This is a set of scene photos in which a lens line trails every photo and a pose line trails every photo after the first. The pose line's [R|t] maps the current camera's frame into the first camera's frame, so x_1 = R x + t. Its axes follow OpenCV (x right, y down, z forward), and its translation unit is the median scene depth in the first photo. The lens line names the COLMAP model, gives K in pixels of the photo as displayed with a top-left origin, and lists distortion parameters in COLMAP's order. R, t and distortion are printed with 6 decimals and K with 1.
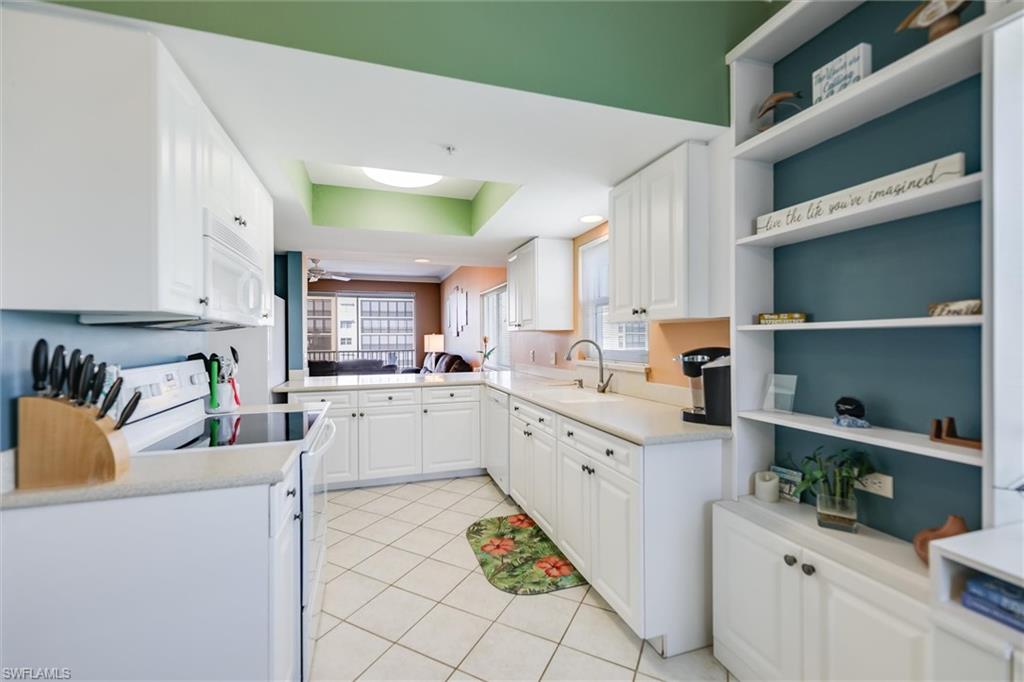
lens RADIAL K [[427.0, 0, 505.6], [0, 427.0, 345.9], [0, 0, 1]] dist [-0.001760, 0.000940]
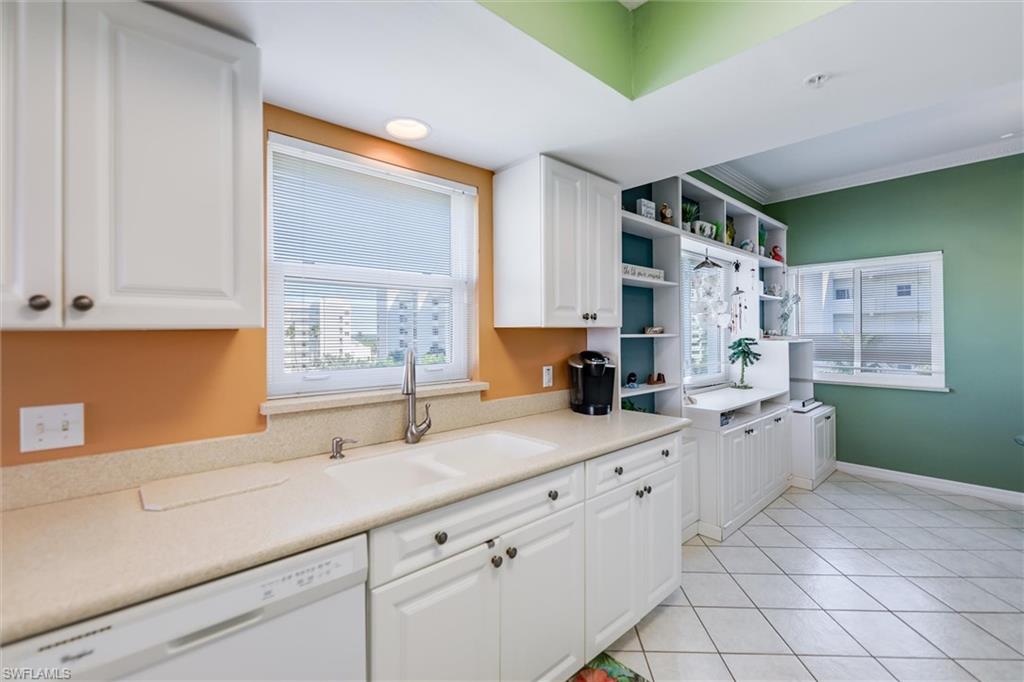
lens RADIAL K [[427.0, 0, 508.6], [0, 427.0, 339.5], [0, 0, 1]] dist [-0.001760, 0.000940]
pose [[-0.404326, 0.005488, 0.914599, -0.671082], [0.029327, 0.999546, 0.006968, -0.056193], [-0.914145, 0.029640, -0.404303, 2.104769]]
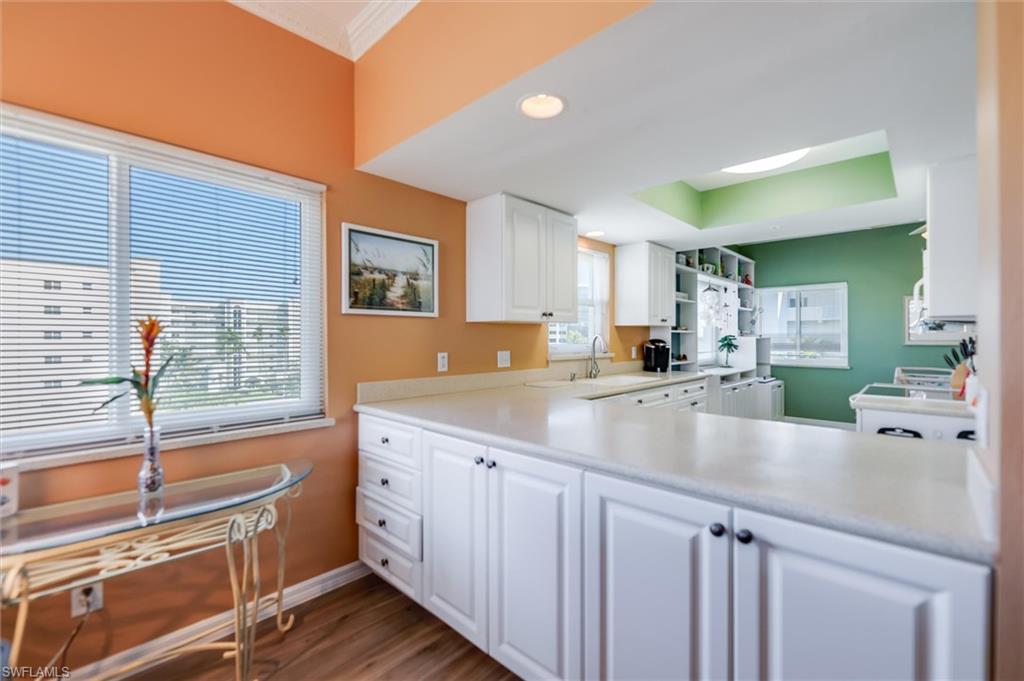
lens RADIAL K [[427.0, 0, 509.8], [0, 427.0, 345.3], [0, 0, 1]] dist [-0.001760, 0.000940]
pose [[-0.471011, -0.001014, 0.882127, -1.409048], [0.023472, 0.999631, 0.013682, -0.015722], [-0.881815, 0.027150, -0.470813, 3.379099]]
